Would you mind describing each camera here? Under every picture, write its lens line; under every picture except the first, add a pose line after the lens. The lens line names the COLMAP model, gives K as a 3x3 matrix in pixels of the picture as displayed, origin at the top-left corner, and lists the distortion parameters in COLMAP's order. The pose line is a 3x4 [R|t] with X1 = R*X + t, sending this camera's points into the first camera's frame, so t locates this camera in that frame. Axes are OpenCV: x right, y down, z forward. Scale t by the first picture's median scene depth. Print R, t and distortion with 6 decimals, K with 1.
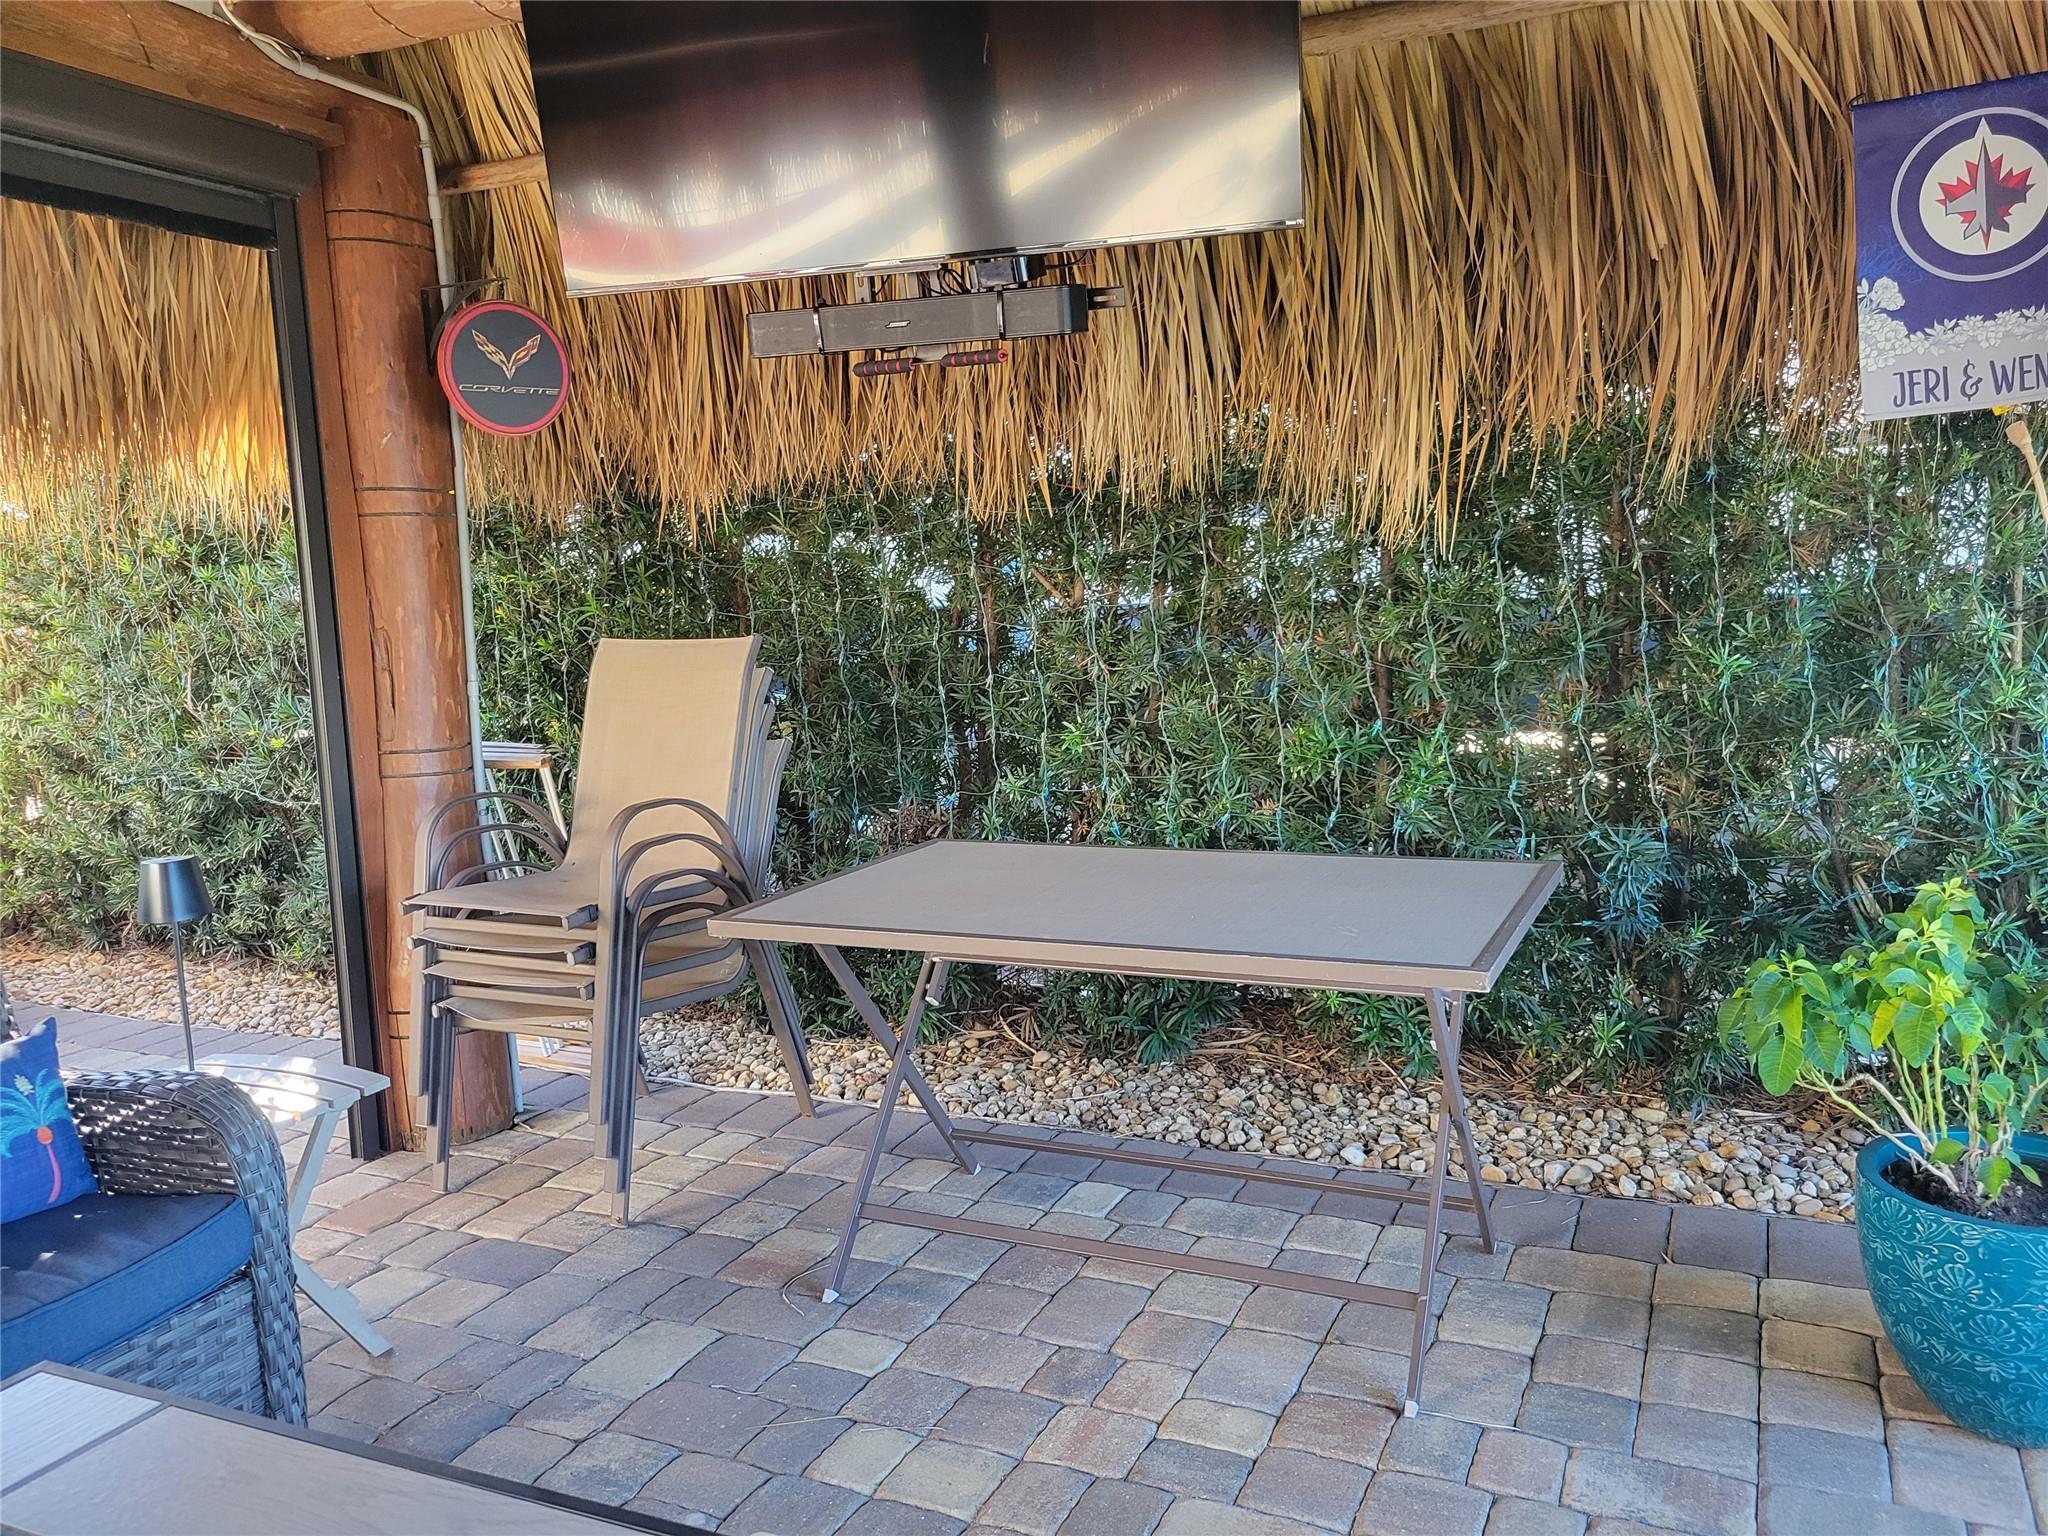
lens RADIAL K [[1536.7, 0, 1022.6], [0, 1536.7, 760.6], [0, 0, 1]] dist [0.044488, -0.030366]
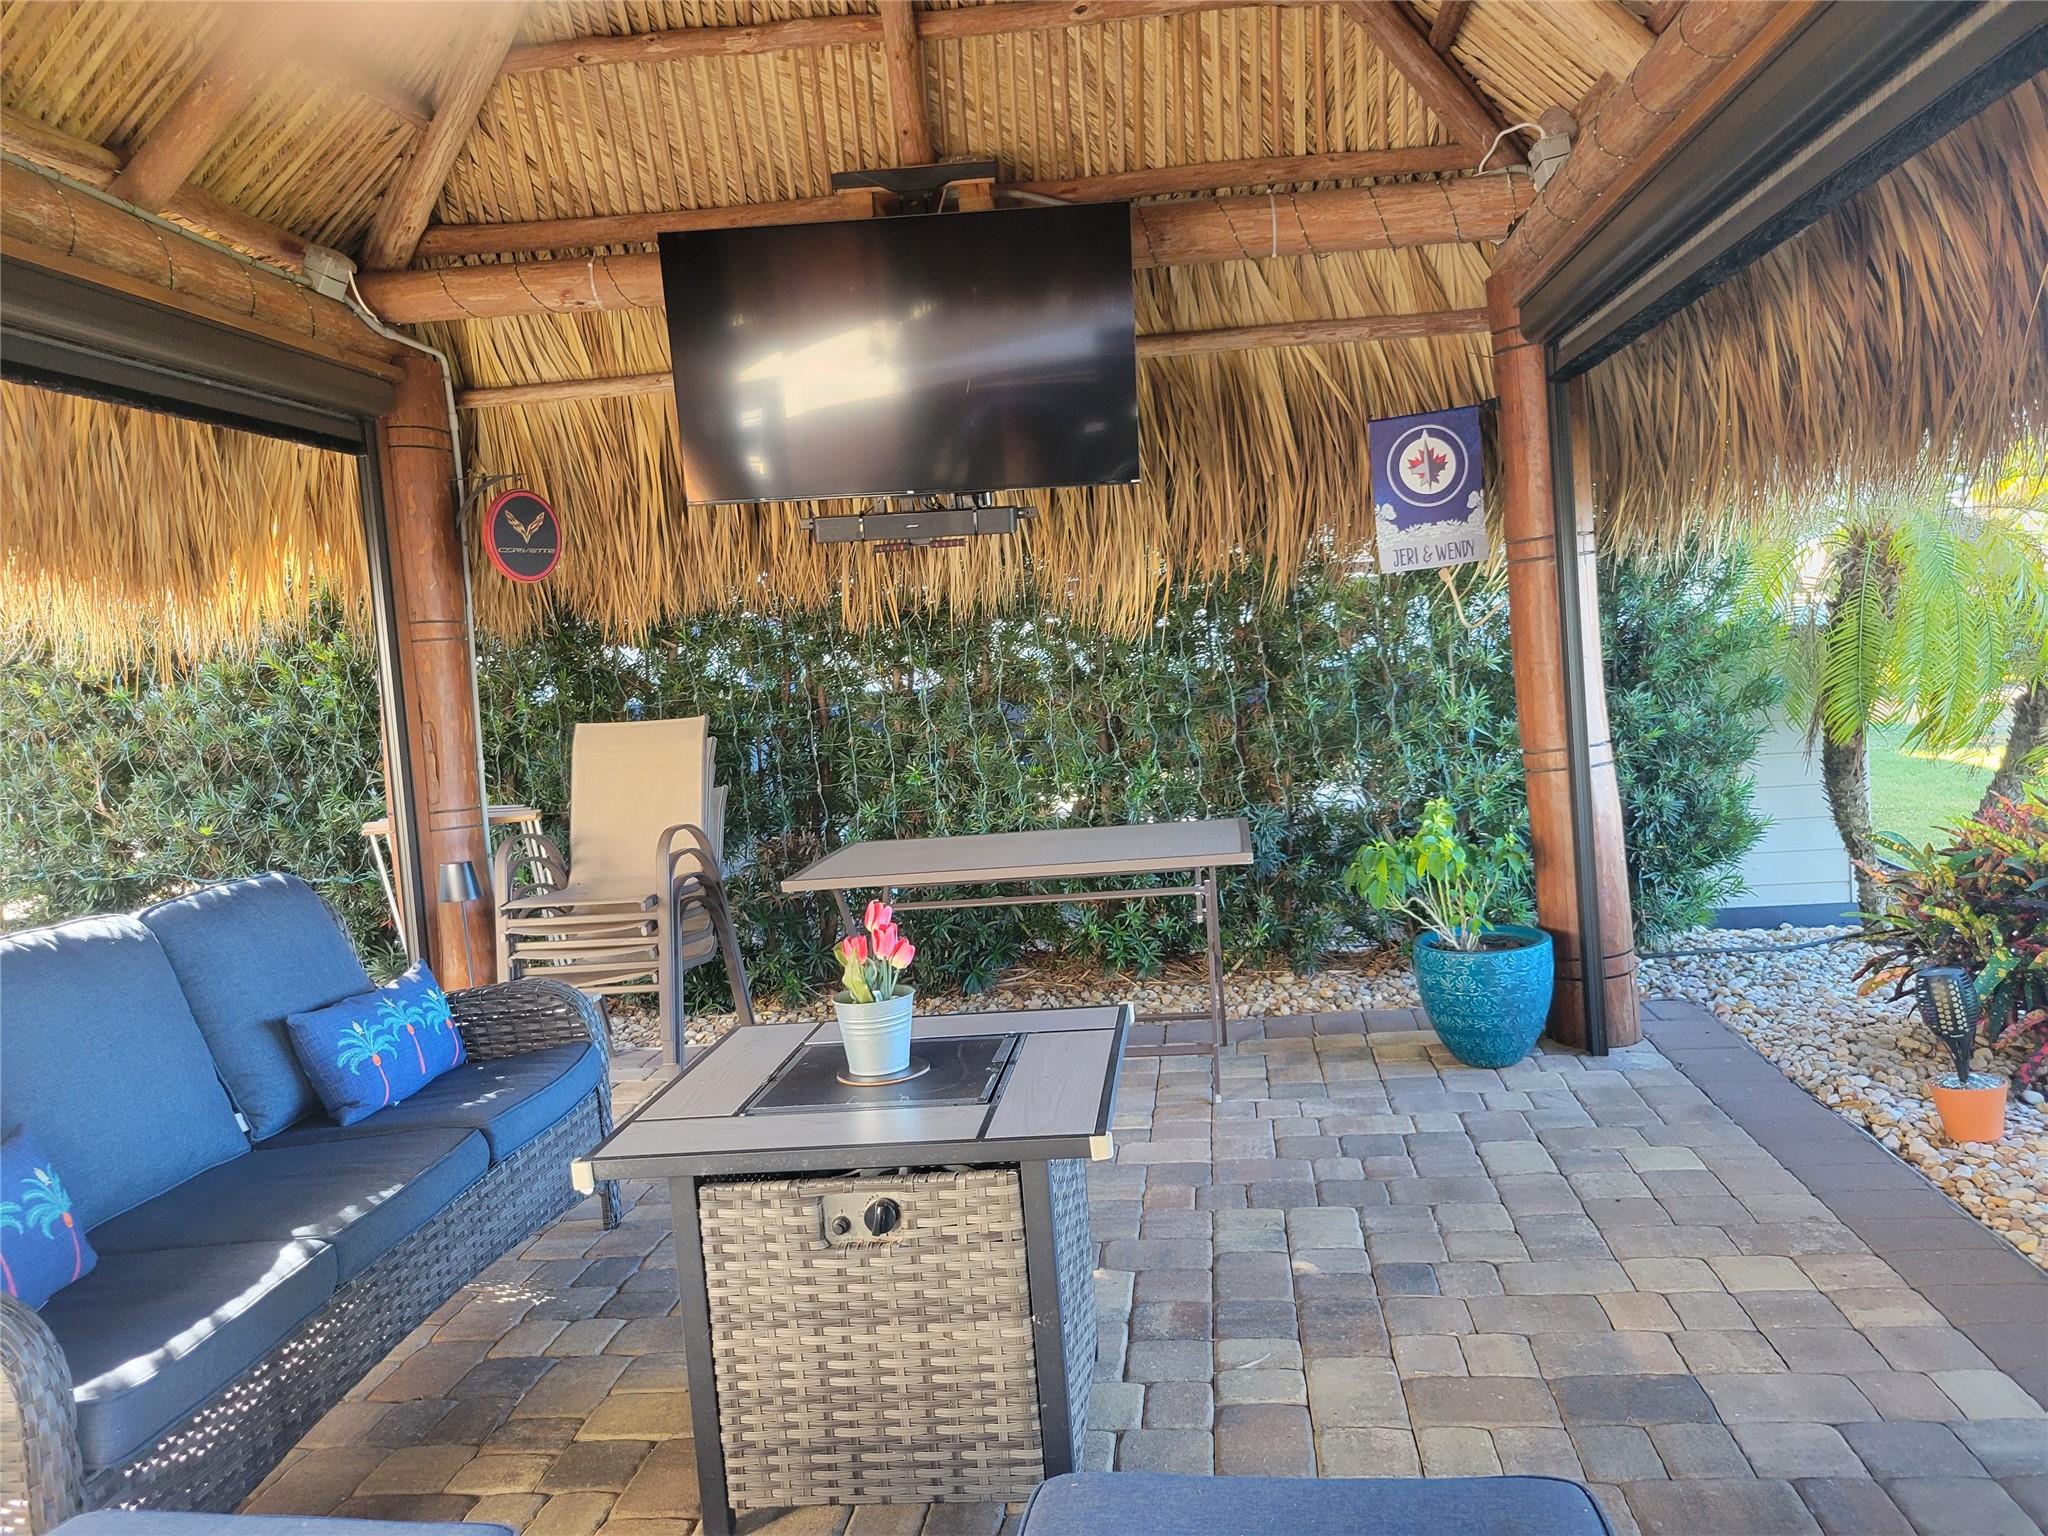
lens RADIAL K [[1536.7, 0, 1032.2], [0, 1536.7, 767.4], [0, 0, 1]] dist [0.044488, -0.030366]
pose [[0.946195, -0.053684, 0.319112, -0.403151], [0.073011, 0.996131, -0.048906, 0.070830], [-0.315252, 0.069574, 0.946454, -0.540983]]
